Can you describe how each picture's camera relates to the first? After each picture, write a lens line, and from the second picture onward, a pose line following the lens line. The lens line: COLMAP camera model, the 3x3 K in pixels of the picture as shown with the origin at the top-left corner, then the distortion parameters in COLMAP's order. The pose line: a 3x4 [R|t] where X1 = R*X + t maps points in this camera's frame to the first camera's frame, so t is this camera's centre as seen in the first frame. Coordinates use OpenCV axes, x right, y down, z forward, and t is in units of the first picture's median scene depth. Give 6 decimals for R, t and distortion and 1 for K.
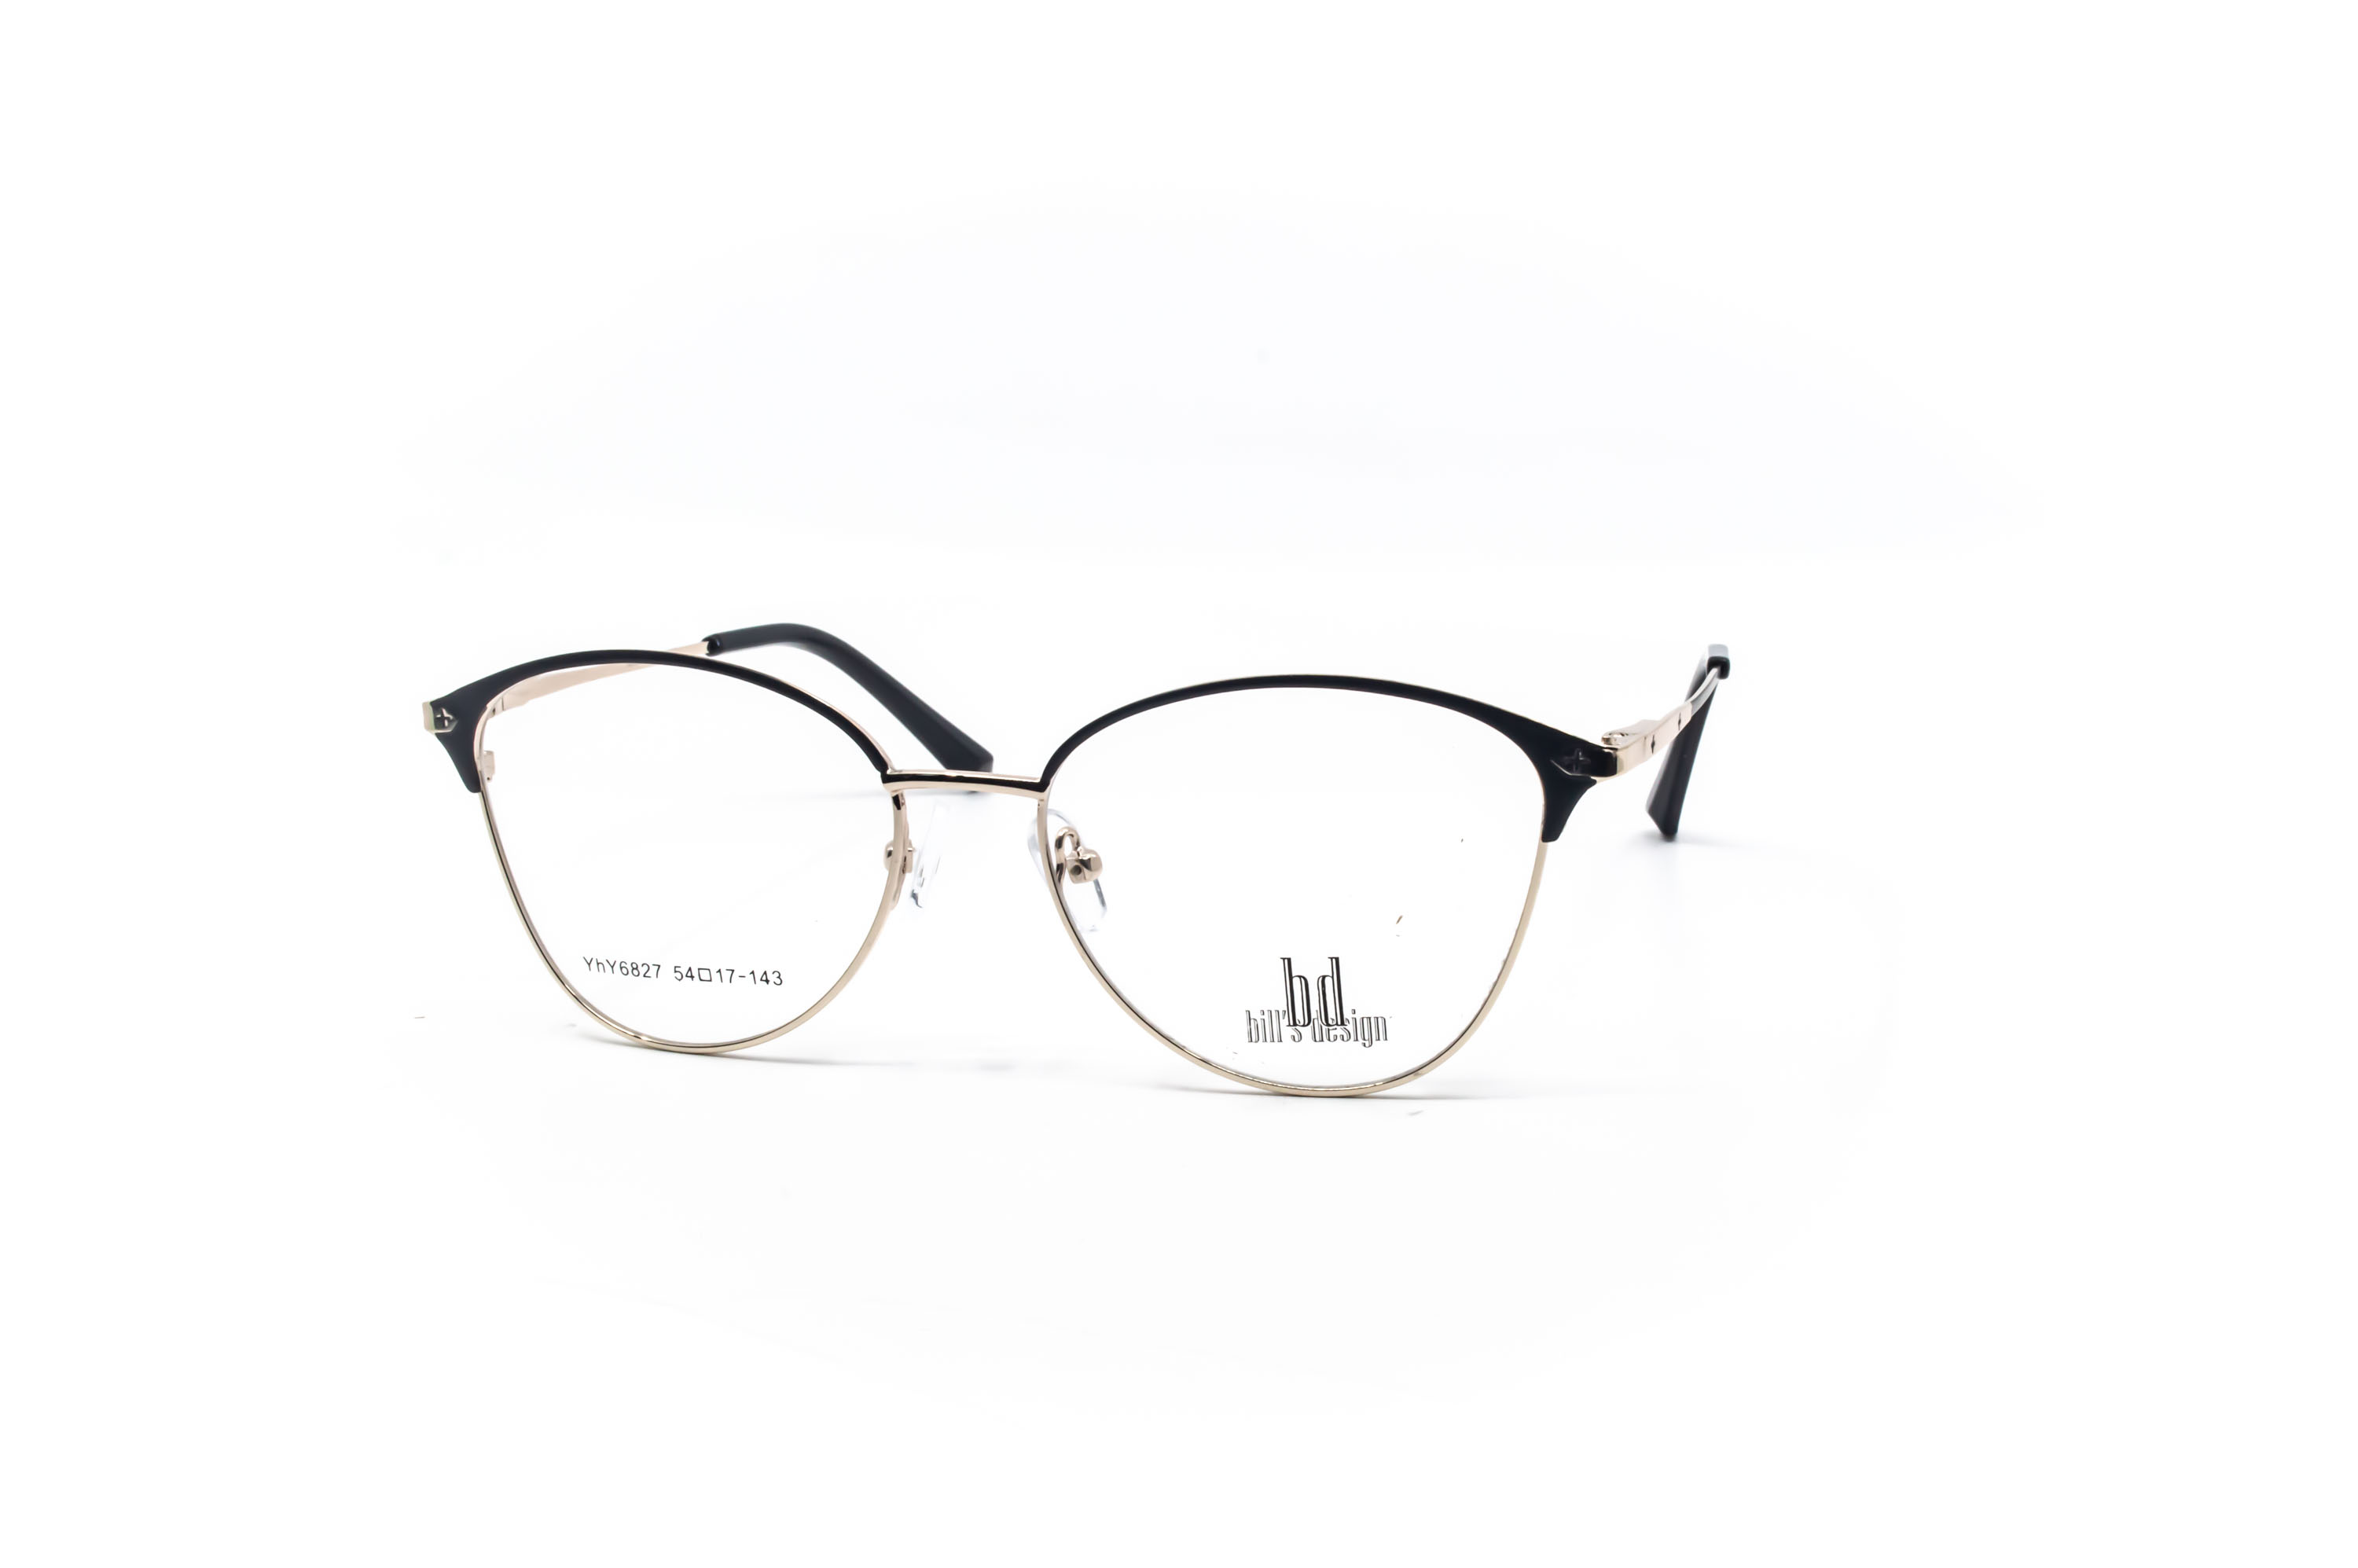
lens RADIAL K [[3010.5, 0, 1168.4], [0, 3010.5, 773.5], [0, 0, 1]] dist [-0.071904, 0.000000]
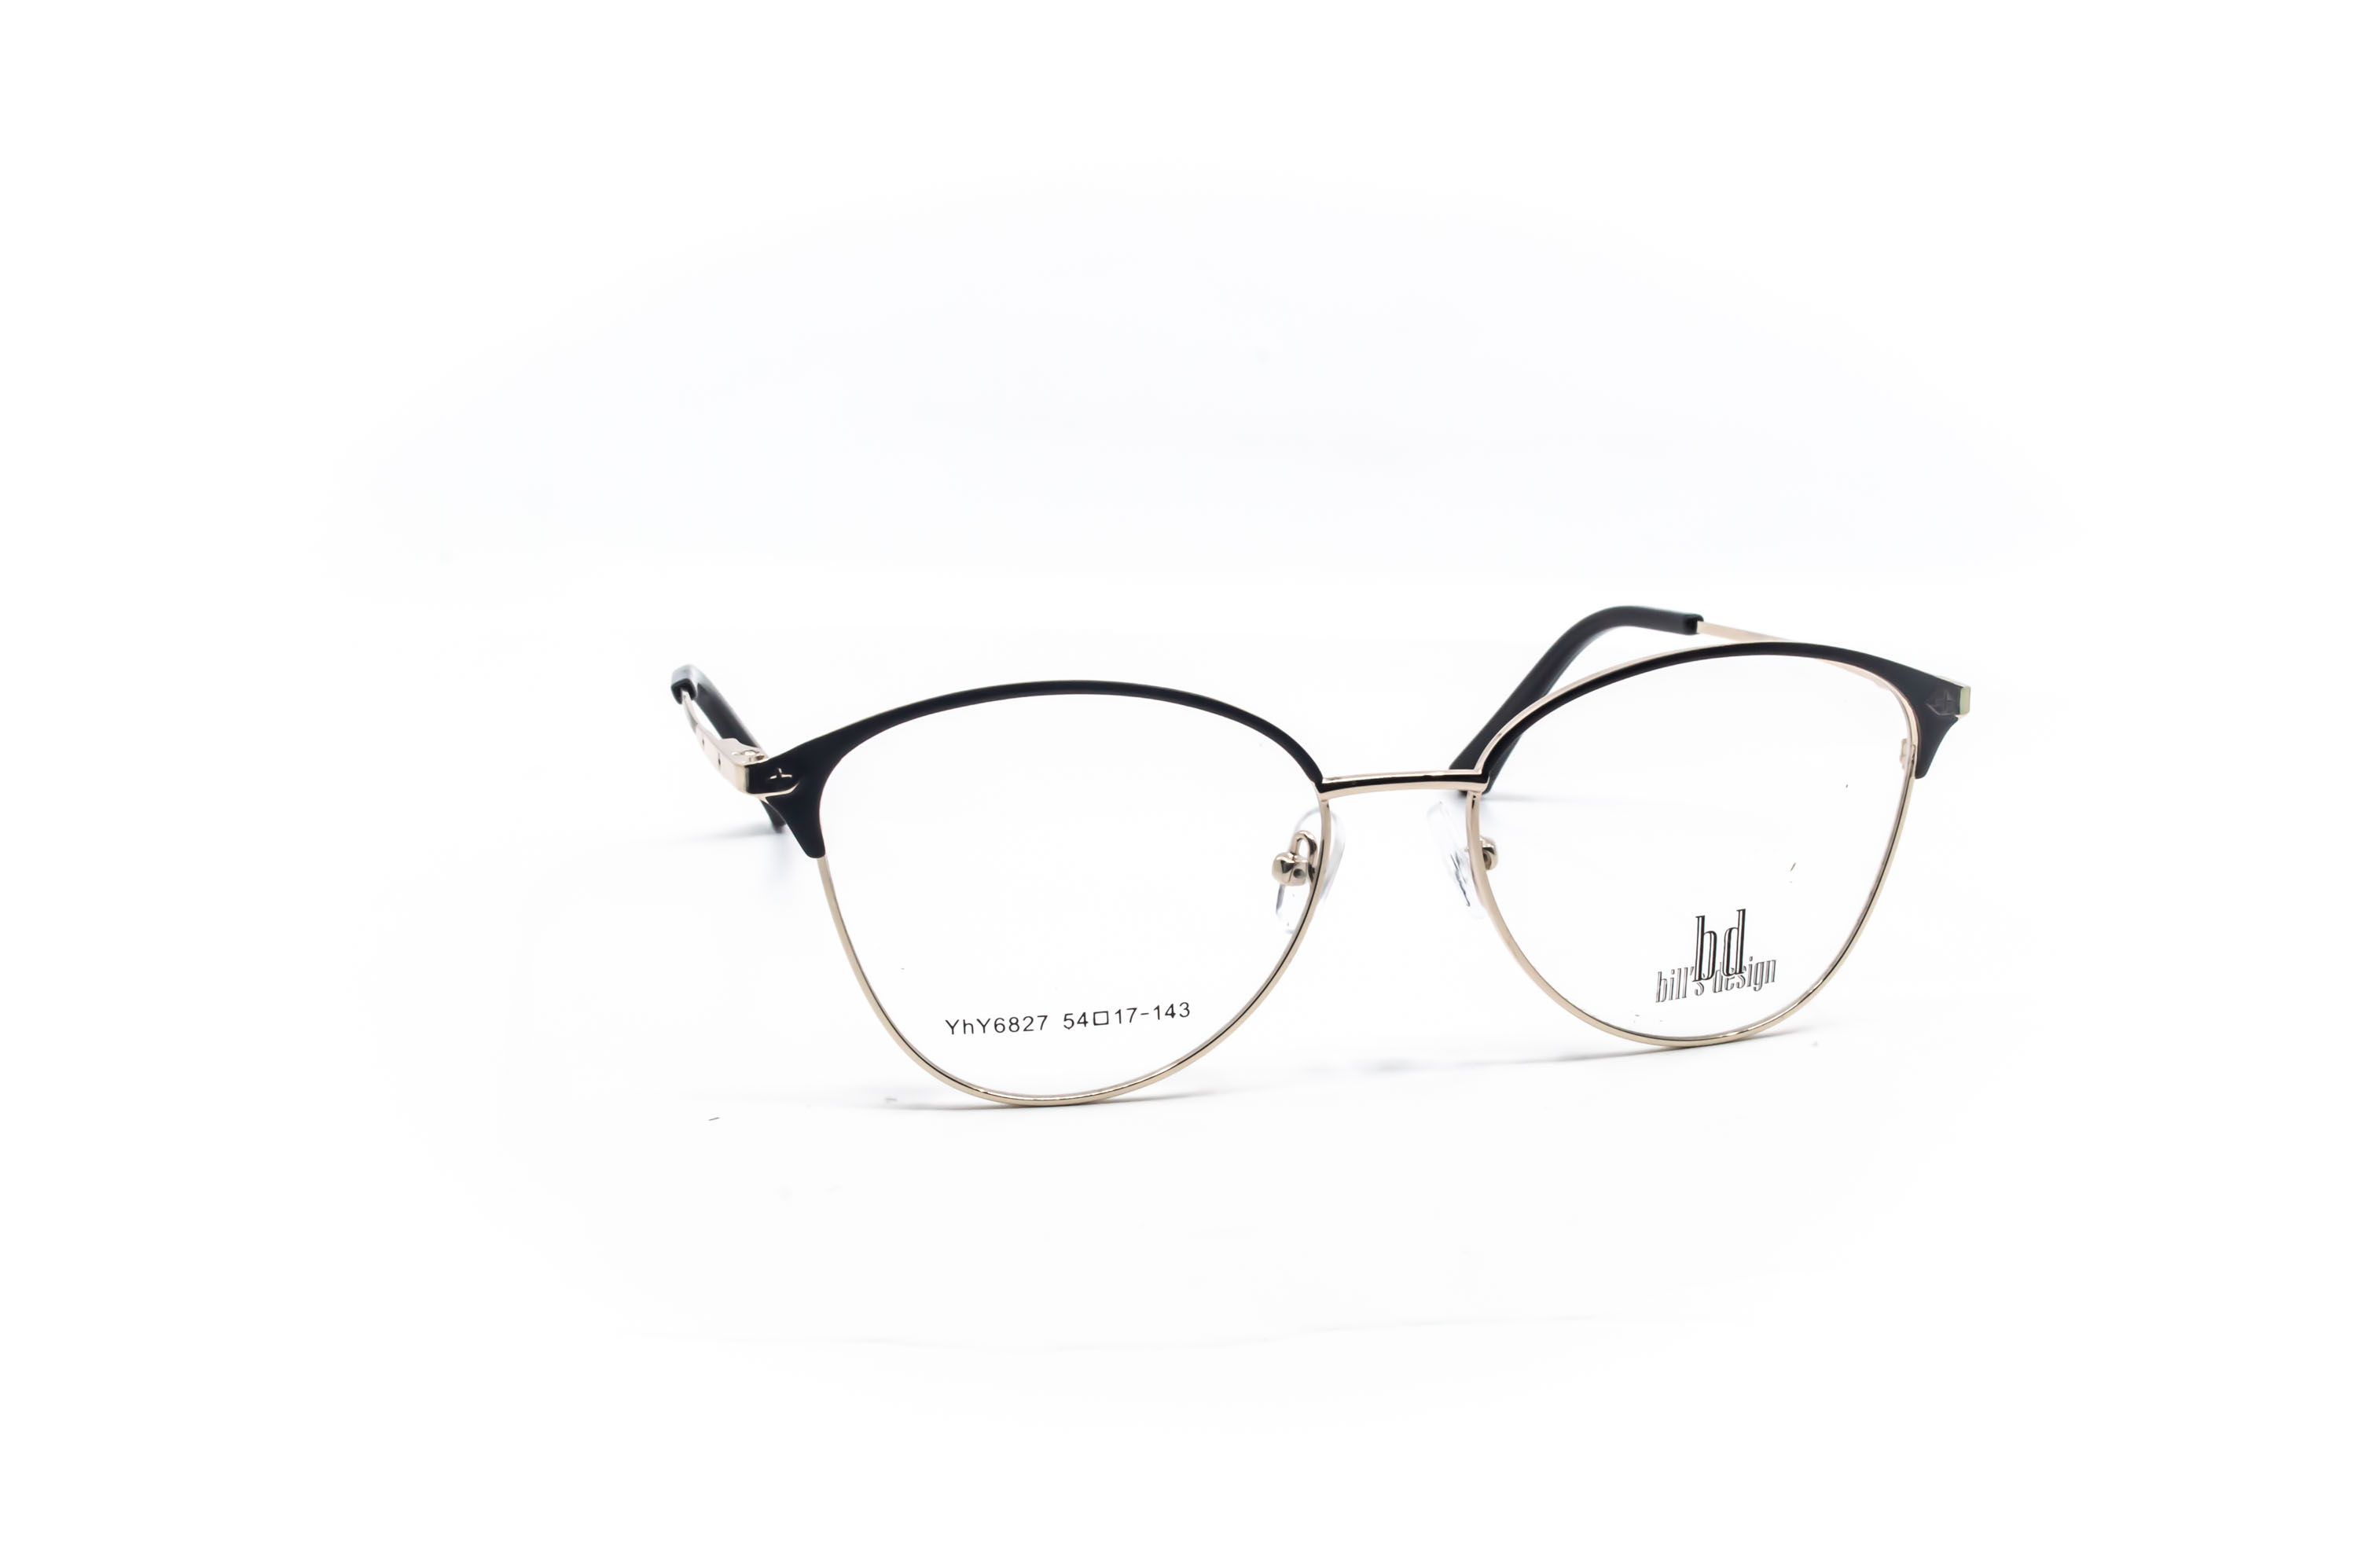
lens RADIAL K [[3010.5, 0, 1232.8], [0, 3010.5, 778.4], [0, 0, 1]] dist [-0.071904, 0.000000]
pose [[0.870506, -0.100811, 0.481723, -0.595452], [0.102475, 0.994471, 0.022934, -0.027193], [-0.481372, 0.029400, 0.876023, 0.151702]]
